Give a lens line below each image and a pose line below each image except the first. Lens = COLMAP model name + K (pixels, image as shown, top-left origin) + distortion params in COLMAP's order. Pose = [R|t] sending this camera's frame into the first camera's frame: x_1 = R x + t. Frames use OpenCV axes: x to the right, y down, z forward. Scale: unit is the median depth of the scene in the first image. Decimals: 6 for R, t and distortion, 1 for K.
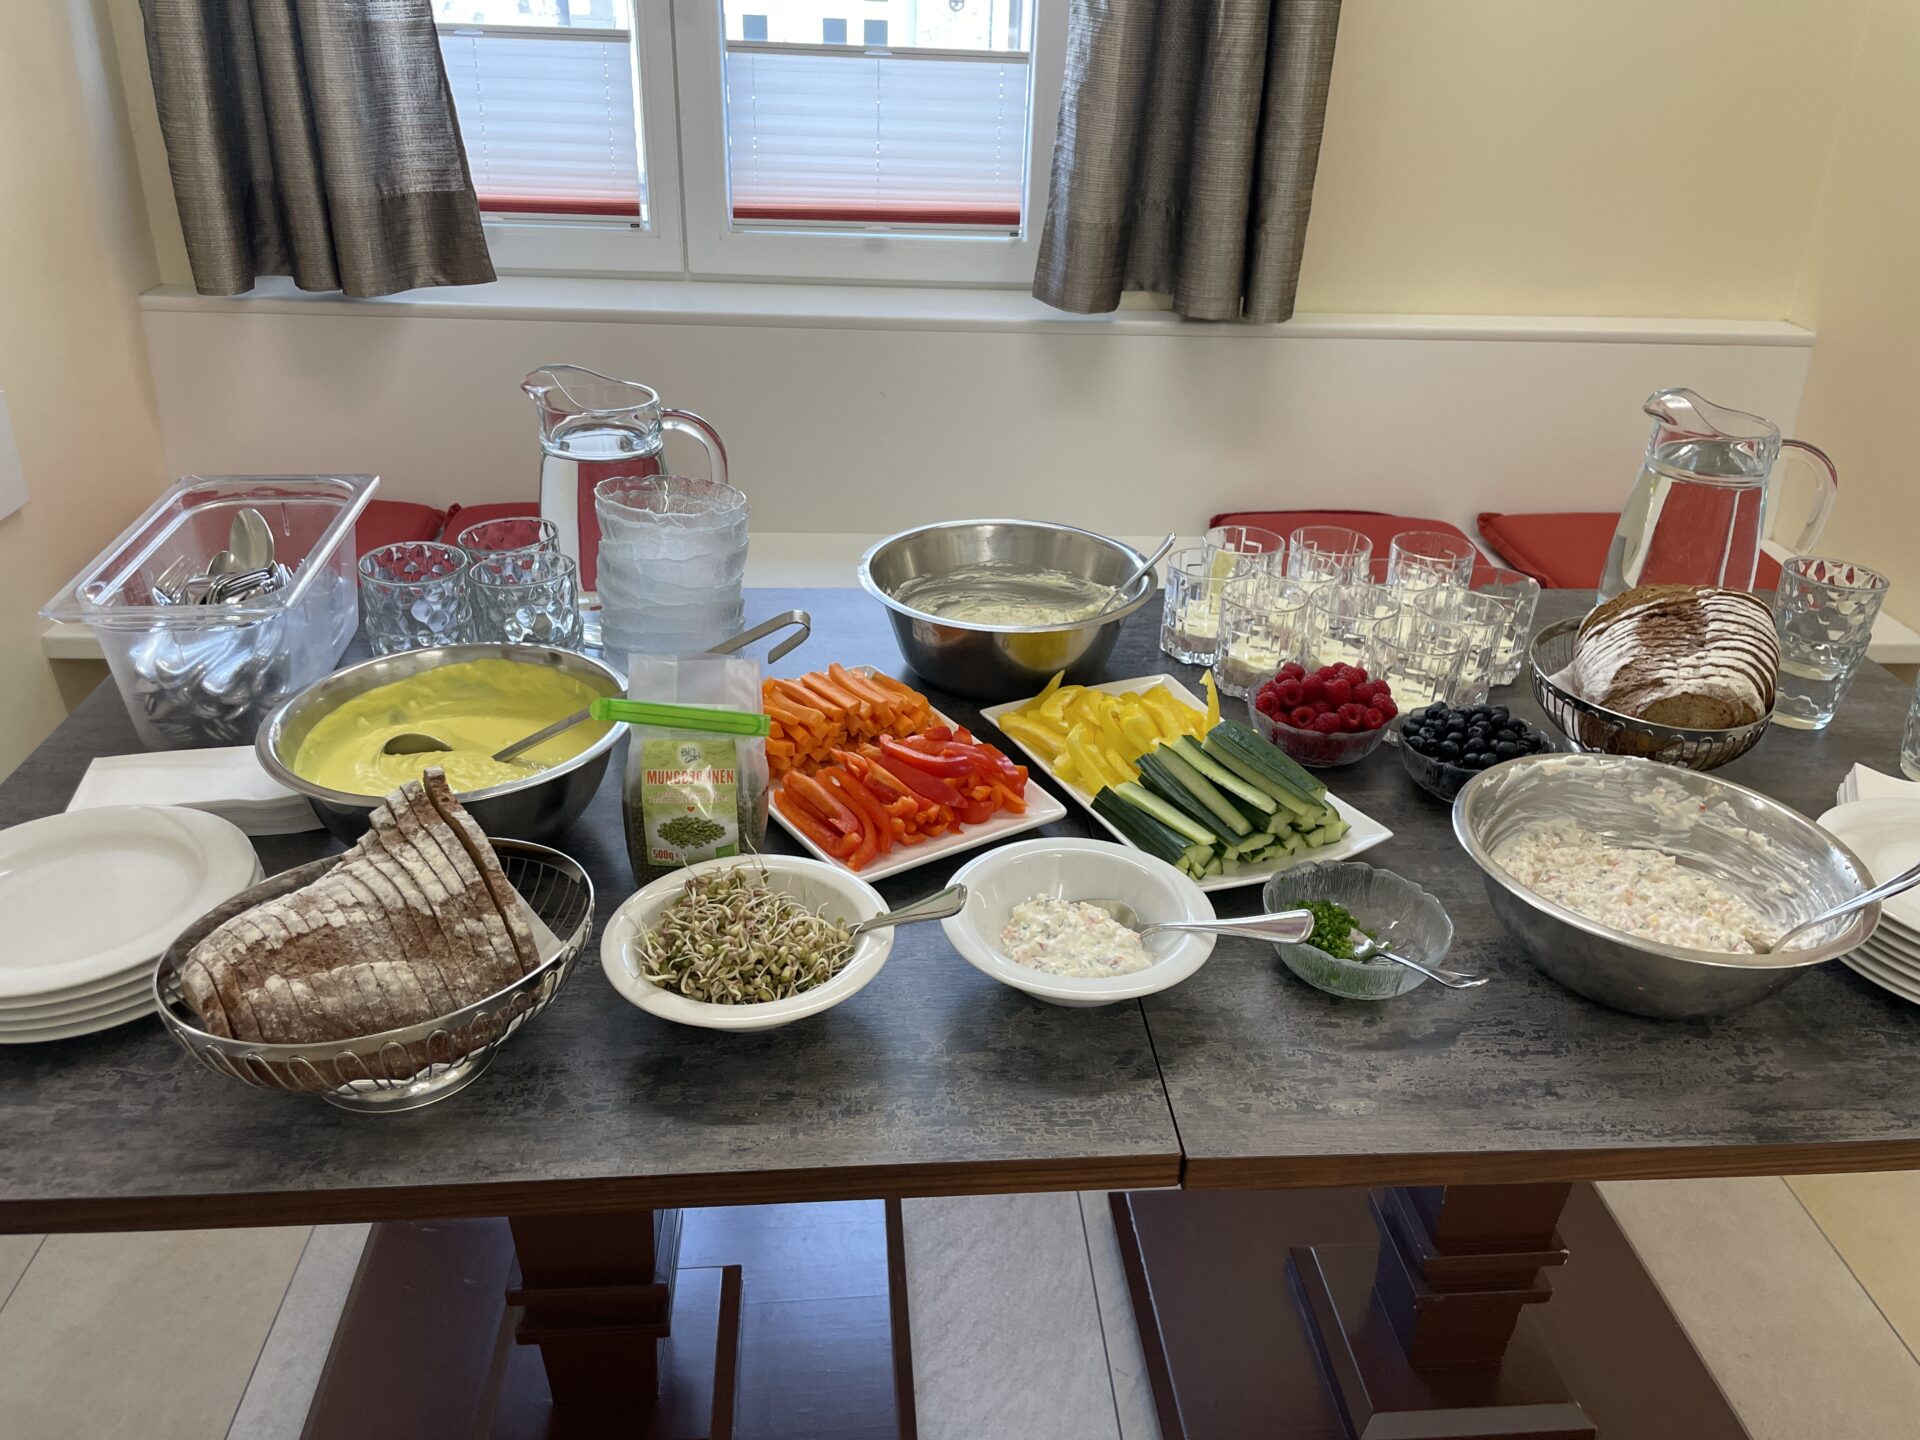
lens RADIAL K [[1431.9, 0, 1007.8], [0, 1431.9, 716.3], [0, 0, 1]] dist [0.094393, -0.114521]
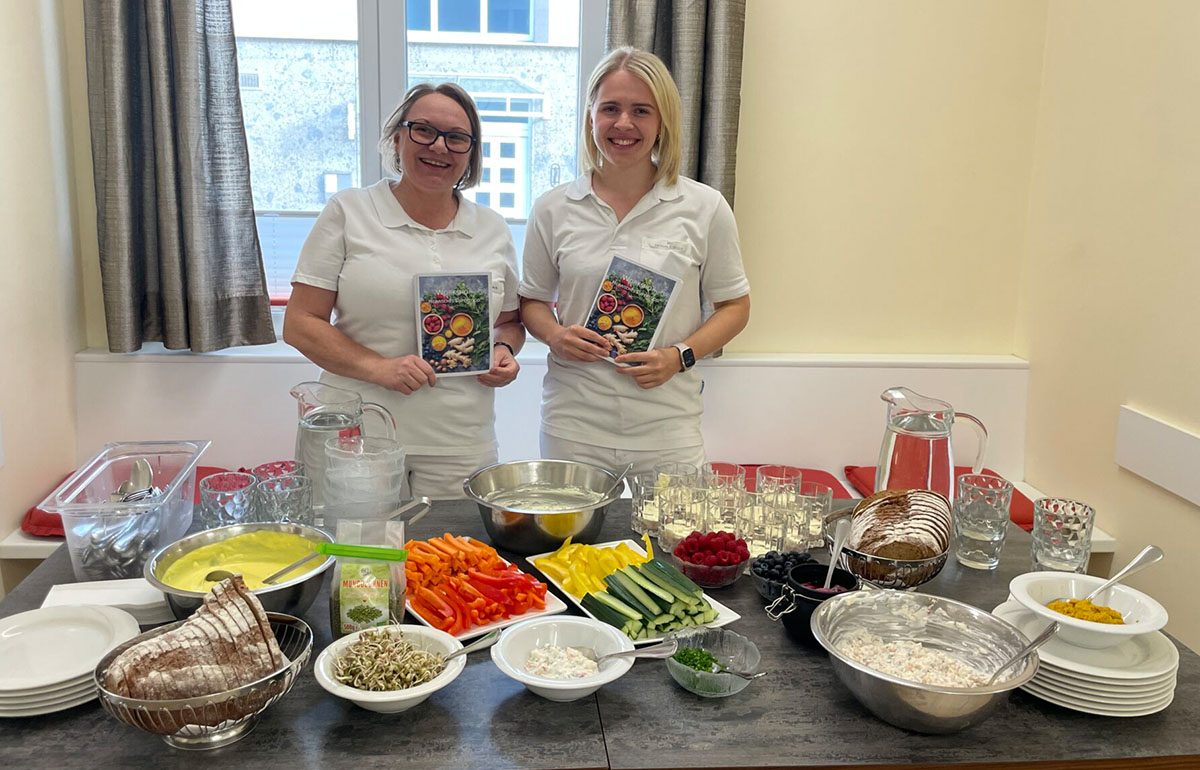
lens RADIAL K [[948.6, 0, 570.6], [0, 948.6, 383.4], [0, 0, 1]] dist [0.084176, -0.097890]
pose [[0.999703, -0.012577, -0.020851, 0.076281], [0.007117, 0.969813, -0.243745, 0.087512], [0.023287, 0.243525, 0.969615, -0.270779]]
